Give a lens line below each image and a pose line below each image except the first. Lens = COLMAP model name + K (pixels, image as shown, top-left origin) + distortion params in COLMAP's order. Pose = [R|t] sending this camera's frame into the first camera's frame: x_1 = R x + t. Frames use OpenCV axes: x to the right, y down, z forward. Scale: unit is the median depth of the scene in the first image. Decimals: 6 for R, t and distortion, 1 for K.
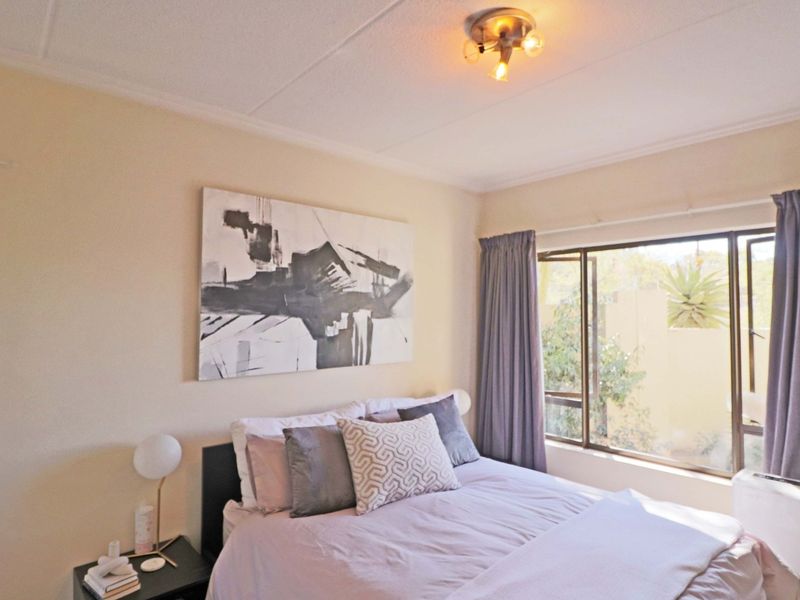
lens RADIAL K [[494.7, 0, 399.4], [0, 494.7, 287.4], [0, 0, 1]] dist [0.008894, -0.017295]
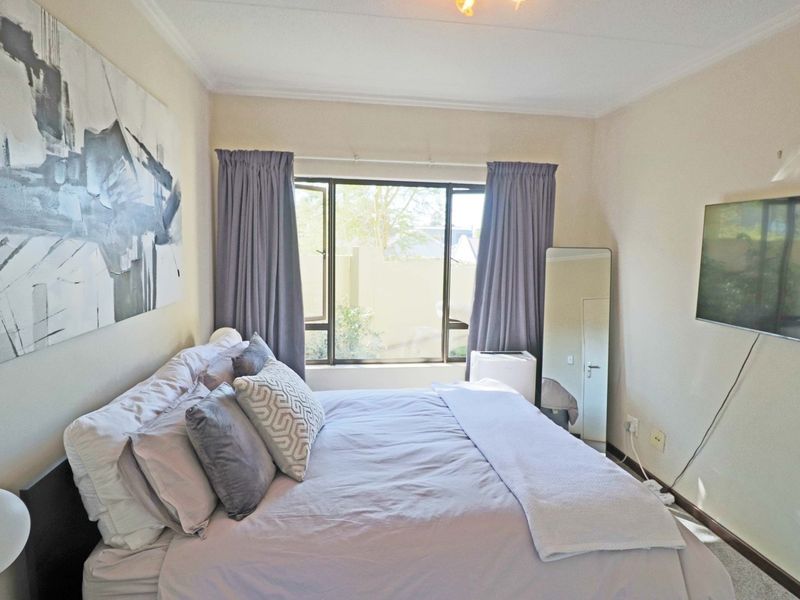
lens RADIAL K [[497.4, 0, 400.0], [0, 497.4, 300.0], [0, 0, 1]] dist [0.003531, -0.019311]
pose [[0.518338, -0.082087, 0.851227, -0.567633], [-0.064369, 0.988814, 0.134551, 0.027316], [-0.852750, -0.124535, 0.507256, 0.386883]]
